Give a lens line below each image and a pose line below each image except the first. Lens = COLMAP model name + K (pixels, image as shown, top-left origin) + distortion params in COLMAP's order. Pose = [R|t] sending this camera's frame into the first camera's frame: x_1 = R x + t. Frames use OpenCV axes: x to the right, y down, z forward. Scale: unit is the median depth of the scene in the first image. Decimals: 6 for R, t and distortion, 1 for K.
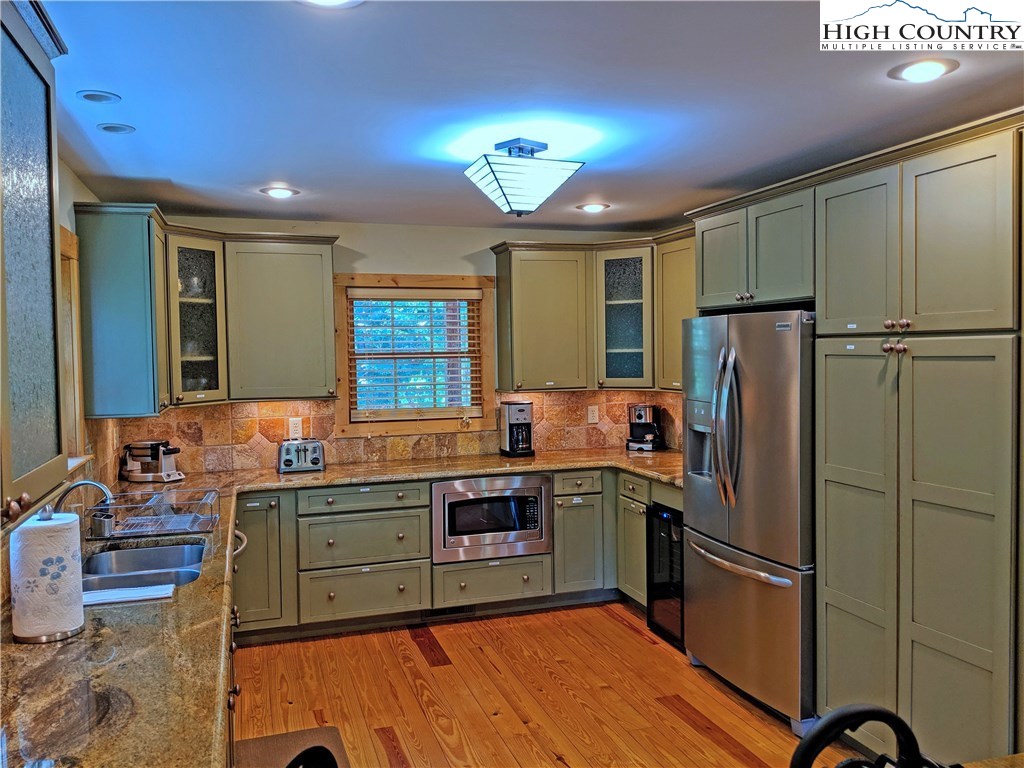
lens RADIAL K [[814.5, 0, 516.5], [0, 814.5, 382.0], [0, 0, 1]] dist [0.084958, -0.169760]
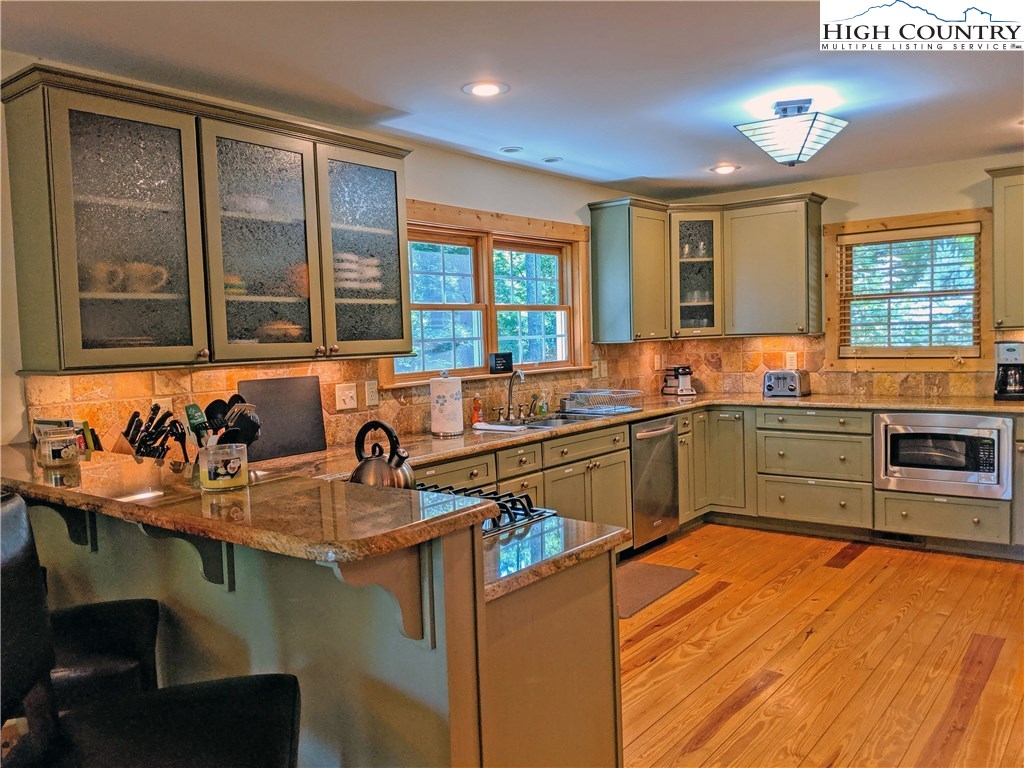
lens RADIAL K [[820.2, 0, 512.0], [0, 820.2, 384.0], [0, 0, 1]] dist [0.091390, -0.172966]
pose [[0.558643, 0.047301, -0.828058, 0.533089], [-0.008552, 0.998648, 0.051276, 0.034235], [0.829364, -0.021563, 0.558292, 0.001084]]
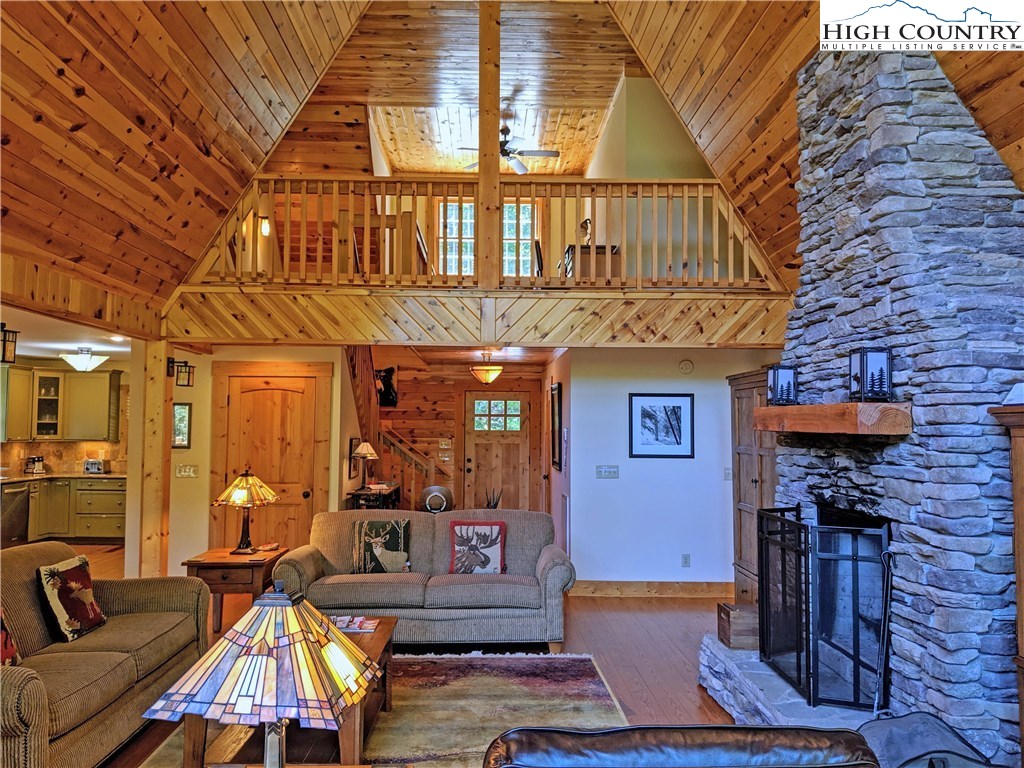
lens RADIAL K [[818.2, 0, 512.0], [0, 818.2, 384.0], [0, 0, 1]] dist [0.072872, -0.181535]
pose [[0.958748, 0.007010, -0.284170, 1.527808], [-0.032606, 0.995809, -0.085445, 0.021826], [0.282380, 0.091186, 0.954959, -0.884258]]
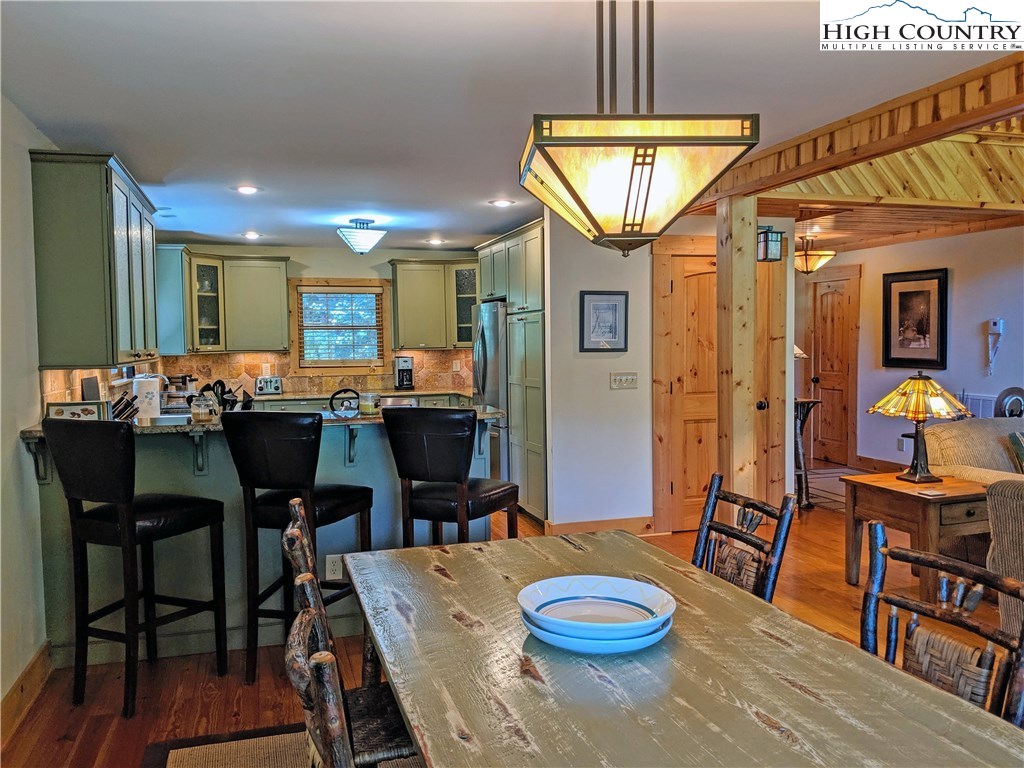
lens RADIAL K [[814.5, 0, 516.5], [0, 814.5, 382.0], [0, 0, 1]] dist [0.084958, -0.169760]
pose [[0.999759, 0.003569, -0.021667, 0.302869], [-0.003270, 0.999899, 0.013811, 0.060590], [0.021714, -0.013736, 0.999670, -0.726581]]
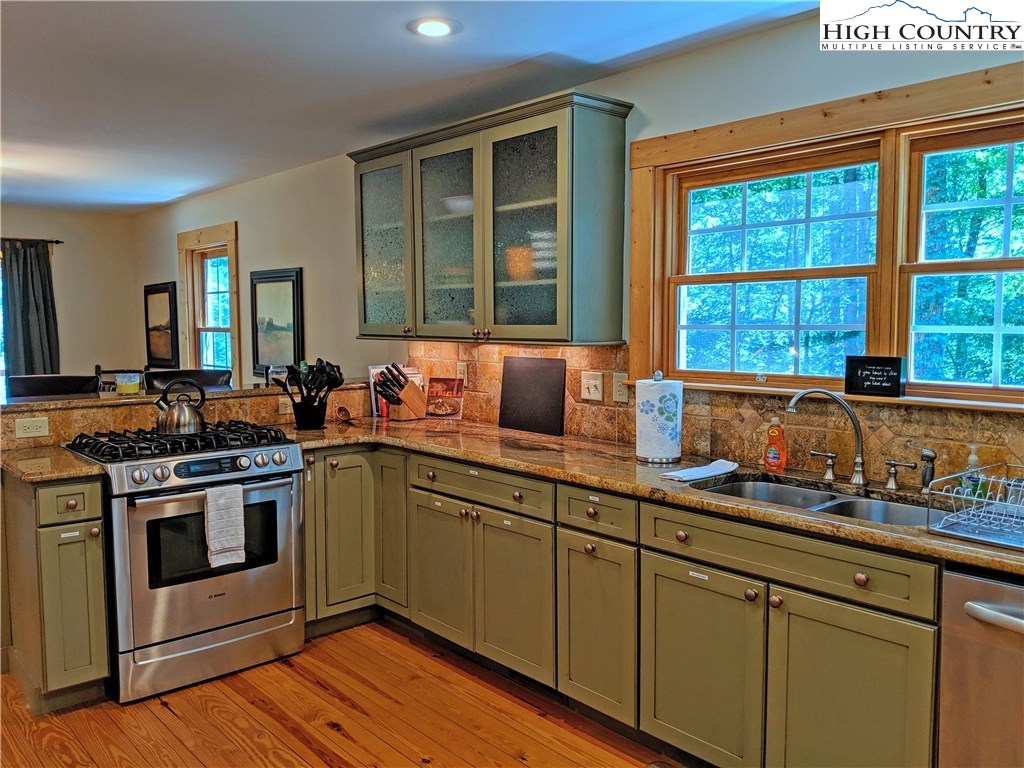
lens RADIAL K [[820.2, 0, 512.0], [0, 820.2, 384.0], [0, 0, 1]] dist [0.091390, -0.172966]
pose [[-0.919879, 0.049535, -0.389062, 0.101605], [0.002184, 0.992624, 0.121215, -0.001614], [0.392196, 0.110653, -0.913202, 0.990280]]
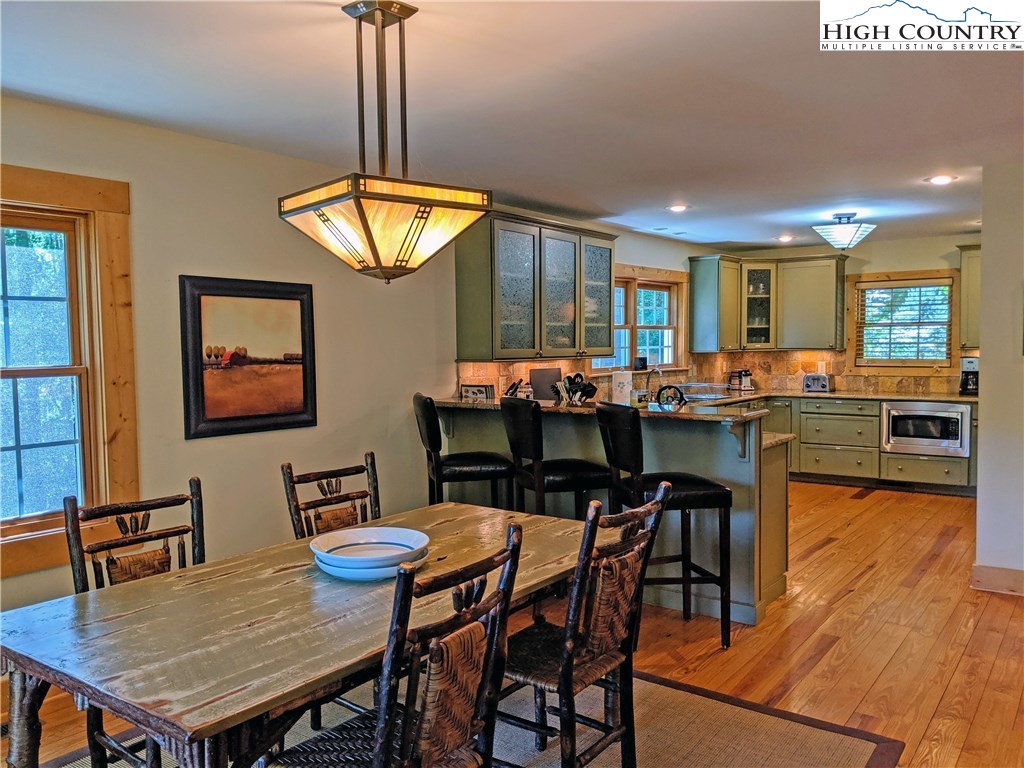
lens RADIAL K [[820.2, 0, 512.0], [0, 820.2, 384.0], [0, 0, 1]] dist [0.091390, -0.172966]
pose [[0.579086, 0.050164, -0.813722, 0.820498], [-0.030450, 0.998740, 0.039900, 0.044519], [0.814698, 0.001672, 0.579883, -0.564114]]
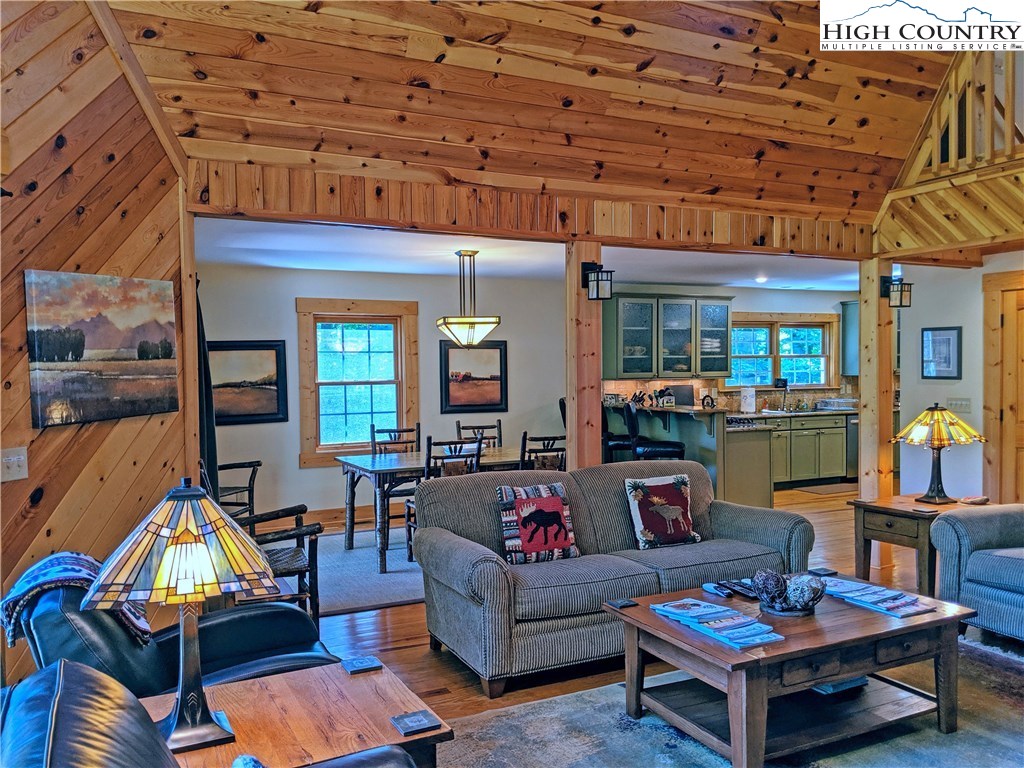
lens RADIAL K [[812.7, 0, 507.7], [0, 812.7, 390.7], [0, 0, 1]] dist [0.092164, -0.181493]
pose [[0.129999, 0.041017, -0.990665, 1.743008], [-0.029931, 0.998851, 0.037428, 0.020445], [0.991062, 0.024786, 0.131077, -0.440331]]
